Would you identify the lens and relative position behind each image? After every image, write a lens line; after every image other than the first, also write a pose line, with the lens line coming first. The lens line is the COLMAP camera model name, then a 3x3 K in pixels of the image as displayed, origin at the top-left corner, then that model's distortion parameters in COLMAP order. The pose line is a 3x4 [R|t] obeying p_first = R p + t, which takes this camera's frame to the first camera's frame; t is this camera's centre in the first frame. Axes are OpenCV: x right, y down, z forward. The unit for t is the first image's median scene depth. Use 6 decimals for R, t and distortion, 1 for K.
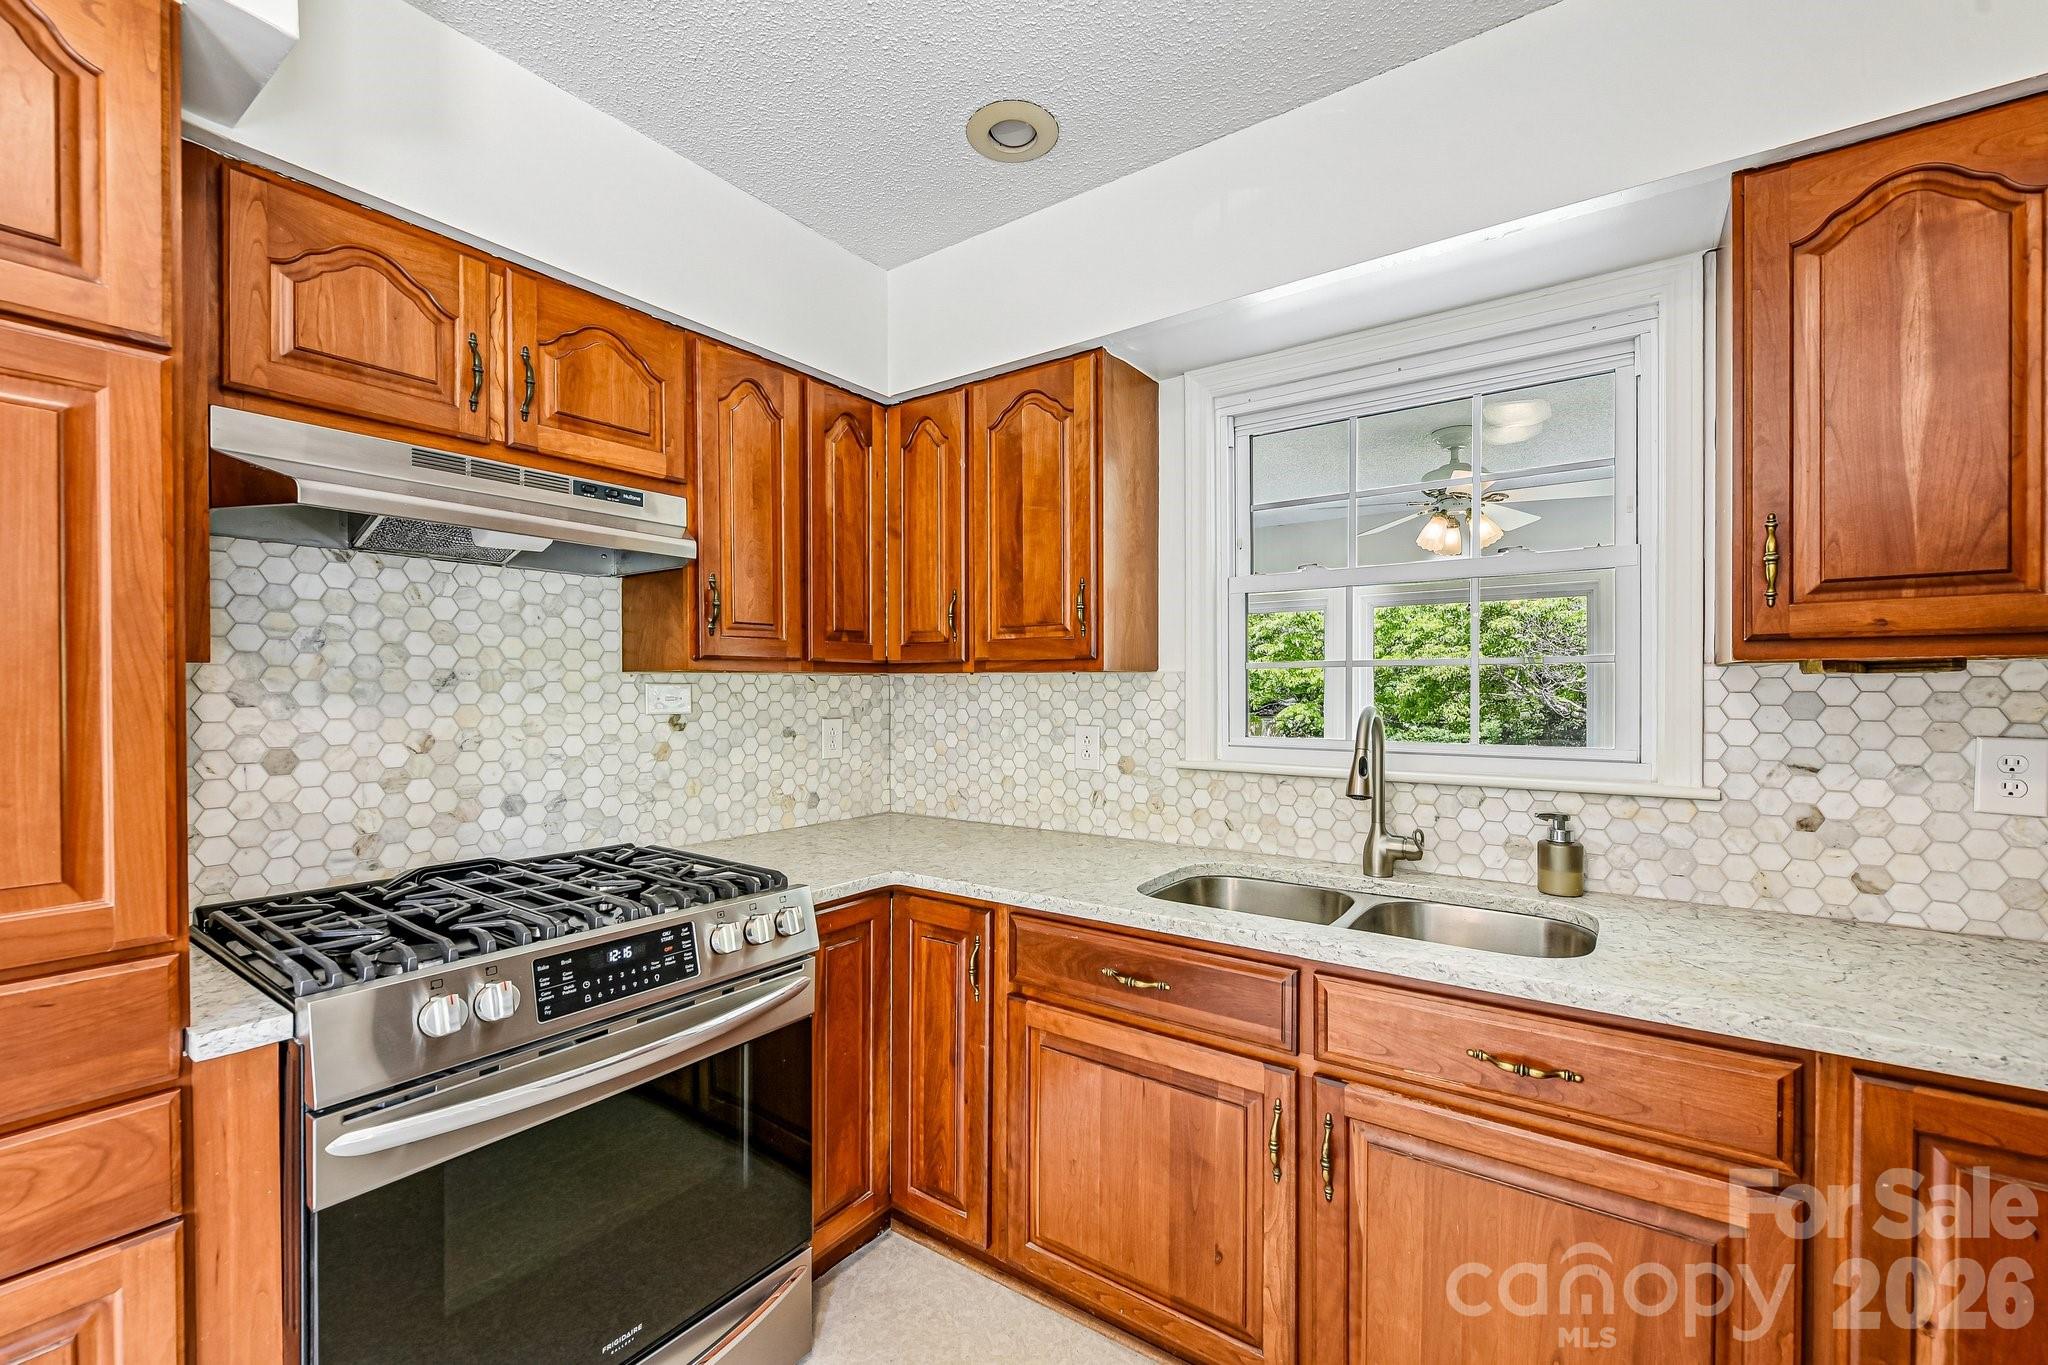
lens RADIAL K [[849.1, 0, 1030.8], [0, 849.1, 690.1], [0, 0, 1]] dist [0.000529, -0.000452]
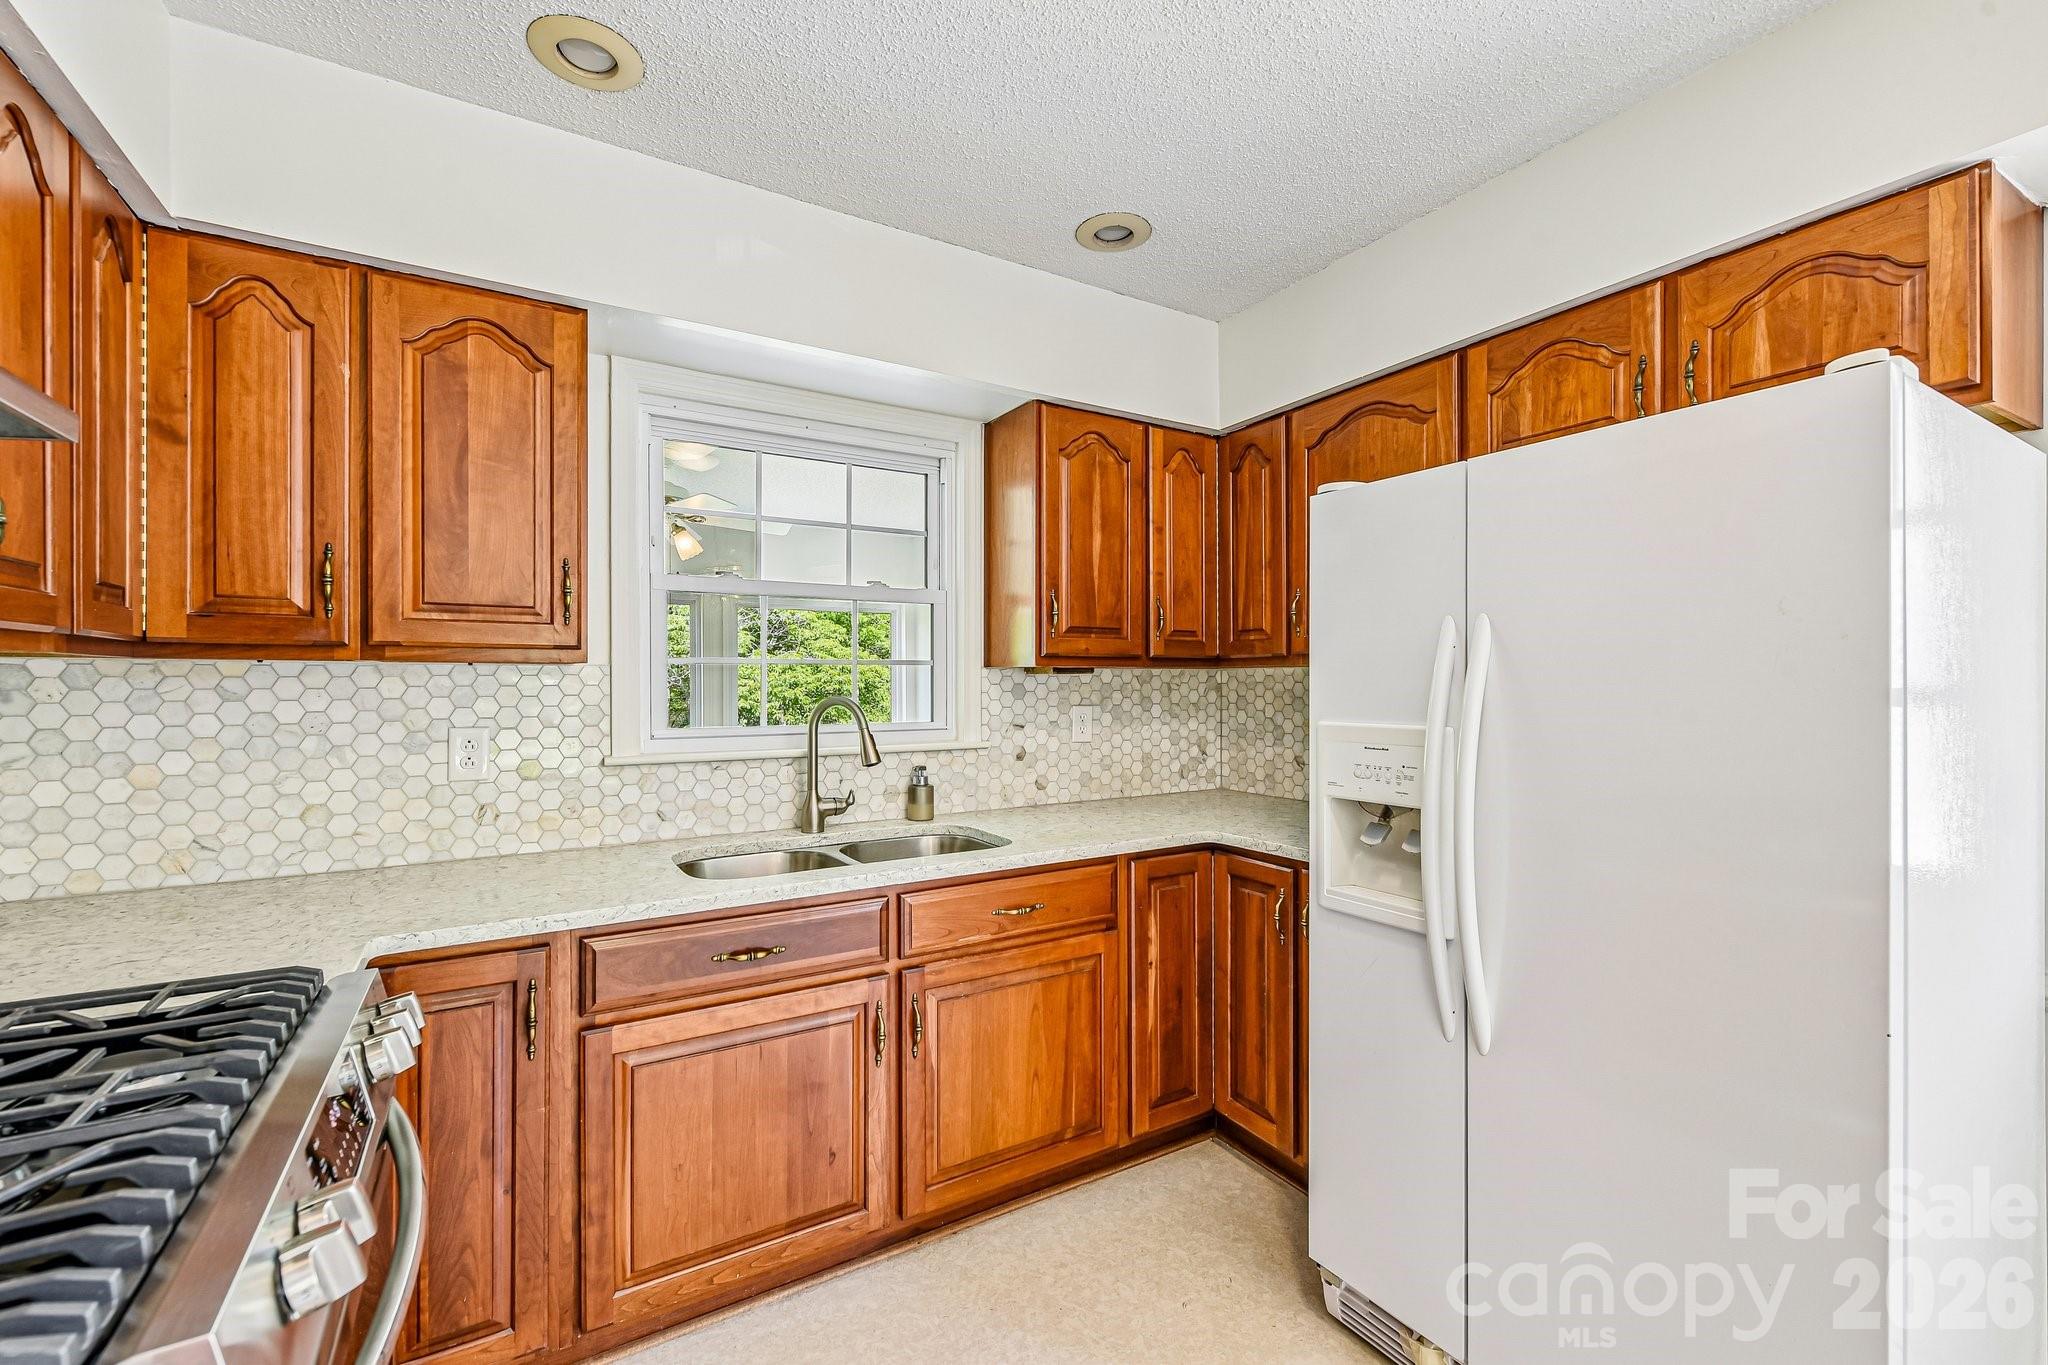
lens RADIAL K [[849.1, 0, 1032.4], [0, 849.1, 681.5], [0, 0, 1]] dist [0.000529, -0.000452]
pose [[0.387765, 0.002362, 0.921755, -0.565811], [0.004382, 0.999981, -0.004405, 0.003495], [-0.921748, 0.005747, 0.387747, 0.200094]]
